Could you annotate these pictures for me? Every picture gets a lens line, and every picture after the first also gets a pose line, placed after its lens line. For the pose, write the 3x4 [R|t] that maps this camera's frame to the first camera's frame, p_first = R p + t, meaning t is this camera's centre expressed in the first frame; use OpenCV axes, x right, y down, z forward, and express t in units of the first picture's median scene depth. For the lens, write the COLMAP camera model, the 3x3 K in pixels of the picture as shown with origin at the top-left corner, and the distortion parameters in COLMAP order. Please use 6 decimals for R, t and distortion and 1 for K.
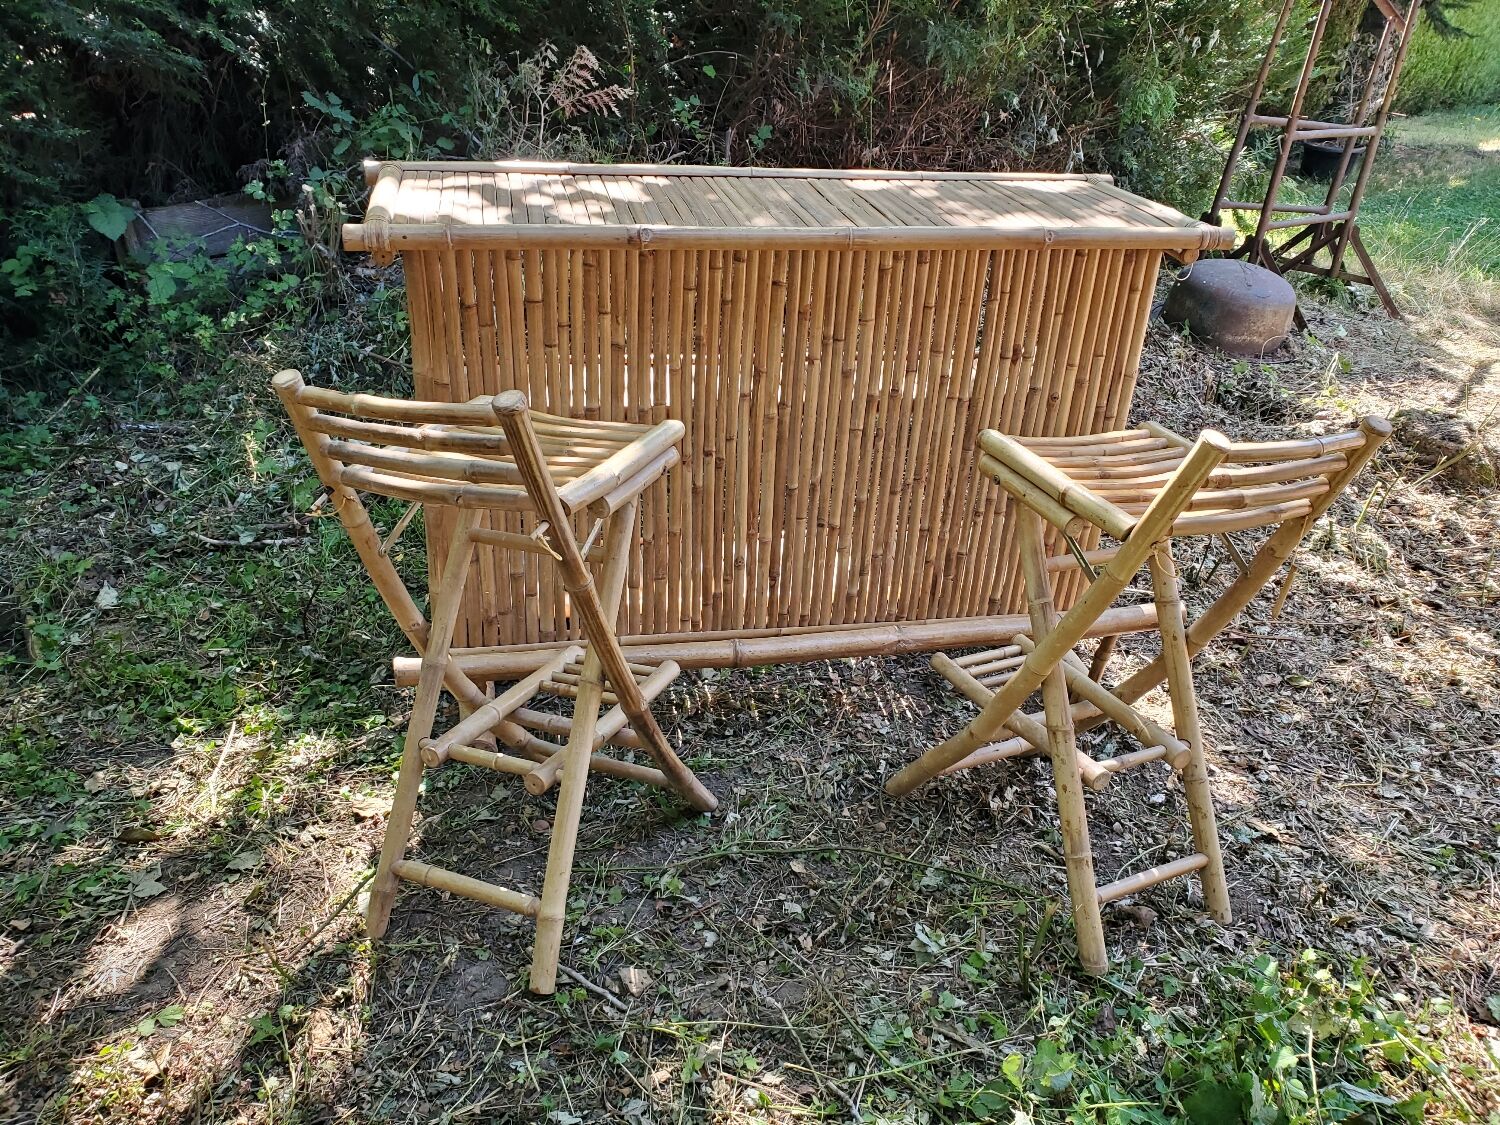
lens RADIAL K [[1212.4, 0, 753.0], [0, 1212.4, 589.6], [0, 0, 1]] dist [0.002750, 0.029970]
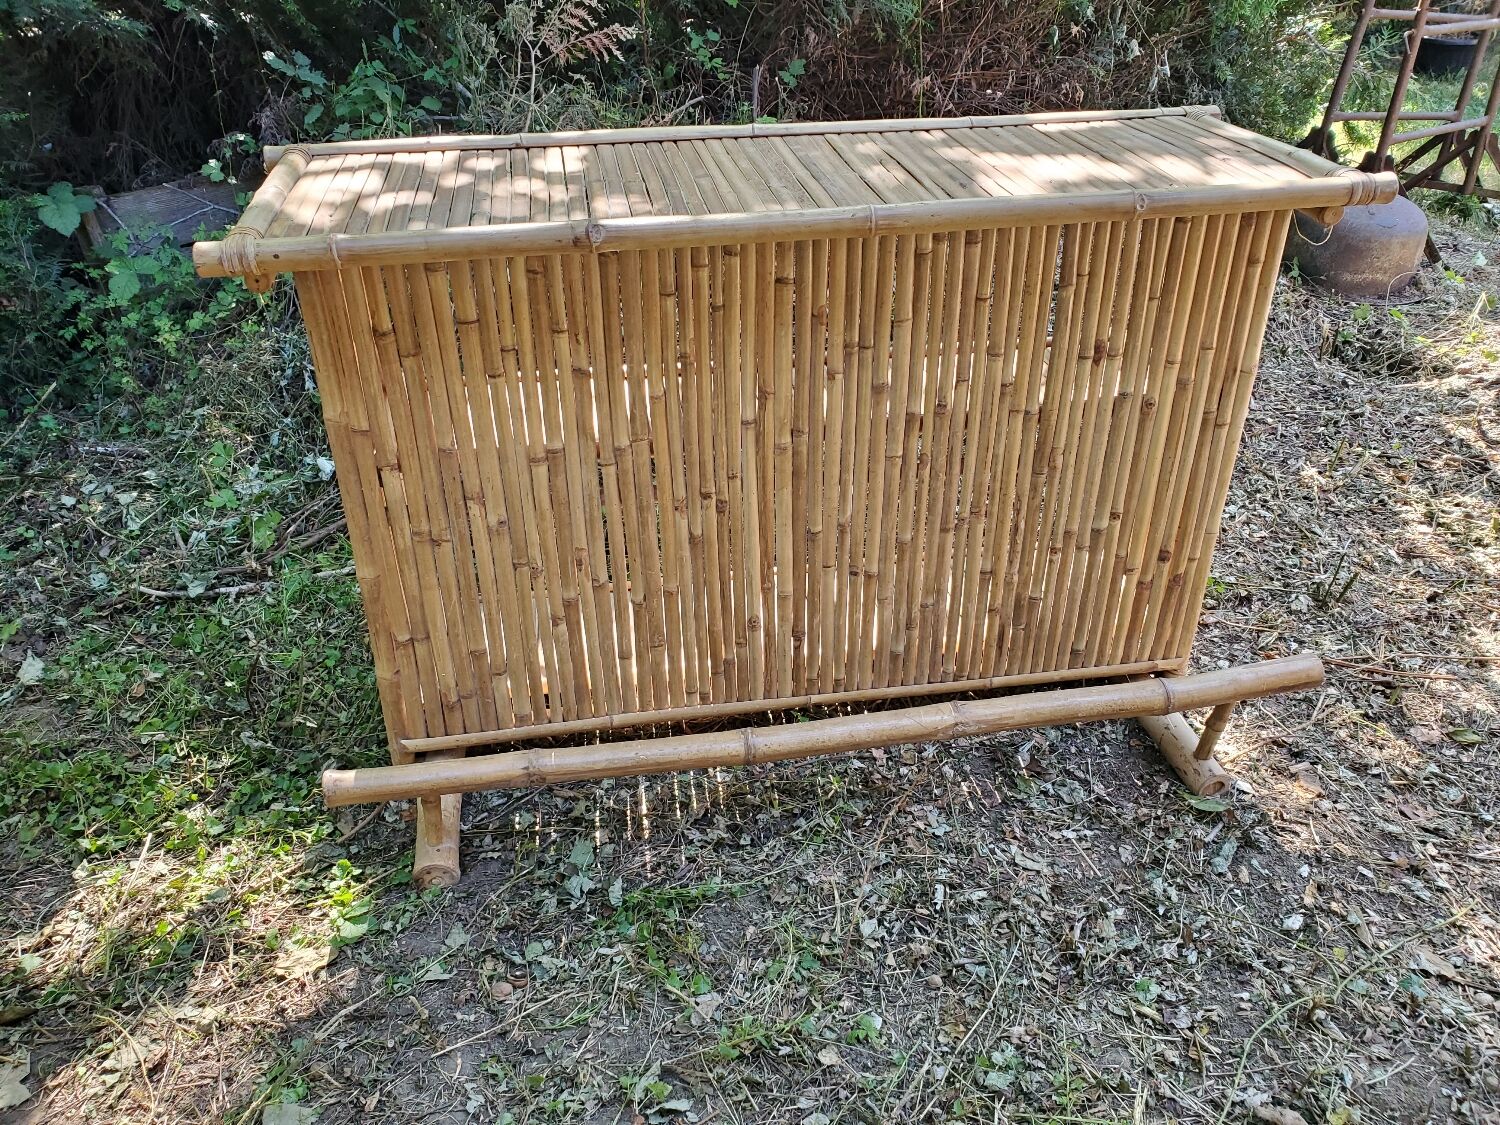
lens RADIAL K [[1209.9, 0, 749.0], [0, 1209.9, 587.5], [0, 0, 1]] dist [-0.042891, 0.116846]
pose [[0.997195, -0.029455, -0.068802, 0.041711], [0.033116, 0.998062, 0.052679, -0.090021], [0.067117, -0.054809, 0.996239, 0.204851]]
